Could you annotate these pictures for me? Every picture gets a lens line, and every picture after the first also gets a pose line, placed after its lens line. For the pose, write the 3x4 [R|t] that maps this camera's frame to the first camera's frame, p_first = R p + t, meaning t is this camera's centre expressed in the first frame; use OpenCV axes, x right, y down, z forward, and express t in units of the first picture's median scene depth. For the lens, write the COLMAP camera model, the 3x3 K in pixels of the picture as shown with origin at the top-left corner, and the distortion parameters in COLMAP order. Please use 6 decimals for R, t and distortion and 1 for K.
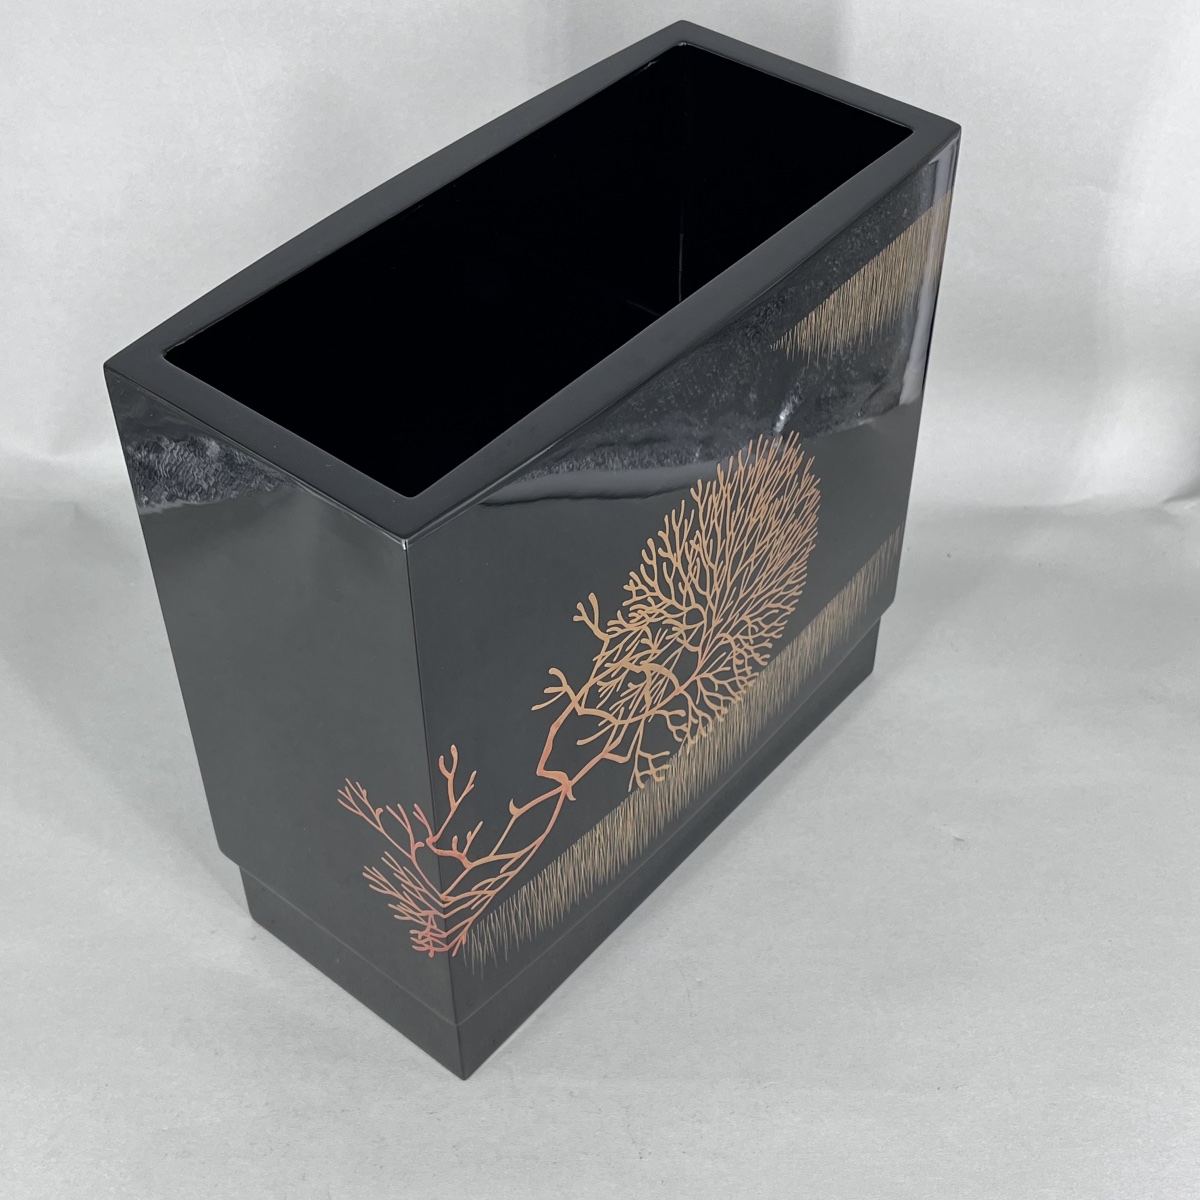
lens RADIAL K [[1838.1, 0, 595.9], [0, 1838.1, 606.0], [0, 0, 1]] dist [0.070863, 0.000000]
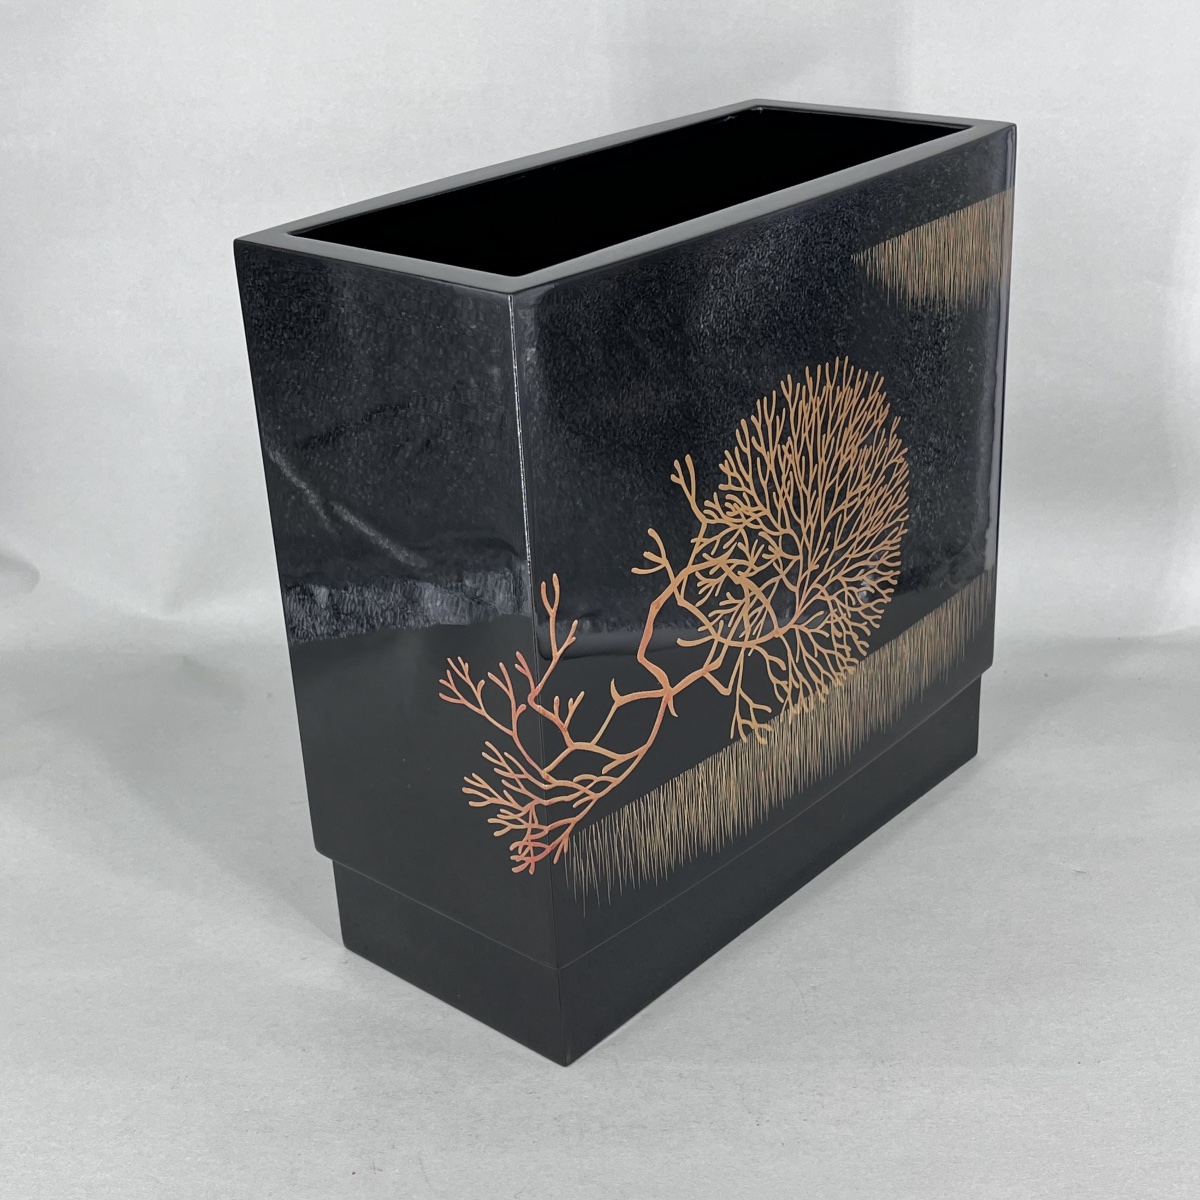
lens RADIAL K [[1838.1, 0, 610.0], [0, 1838.1, 622.3], [0, 0, 1]] dist [0.070863, 0.000000]
pose [[0.998988, -0.024968, -0.037409, -0.008464], [0.011584, 0.946530, -0.322407, 0.353577], [0.043459, 0.321647, 0.945862, 0.046494]]
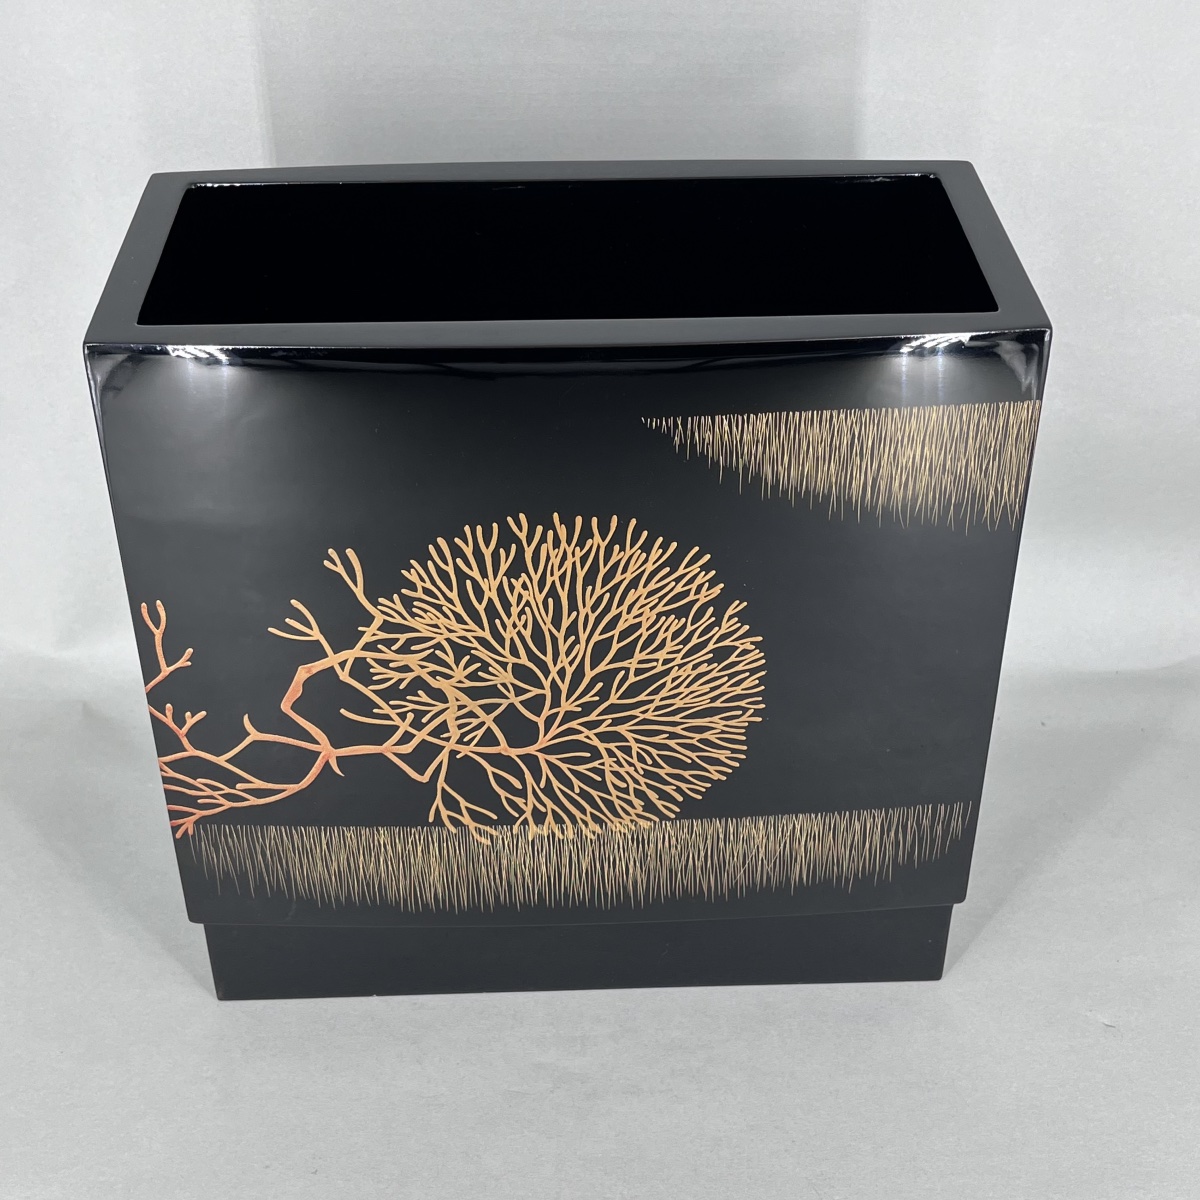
lens RADIAL K [[1838.1, 0, 598.8], [0, 1838.1, 590.0], [0, 0, 1]] dist [0.070863, 0.000000]
pose [[0.668537, 0.435687, -0.602690, 0.588270], [-0.522287, 0.851986, 0.036555, -0.079962], [0.529410, 0.290339, 0.797138, 0.251067]]
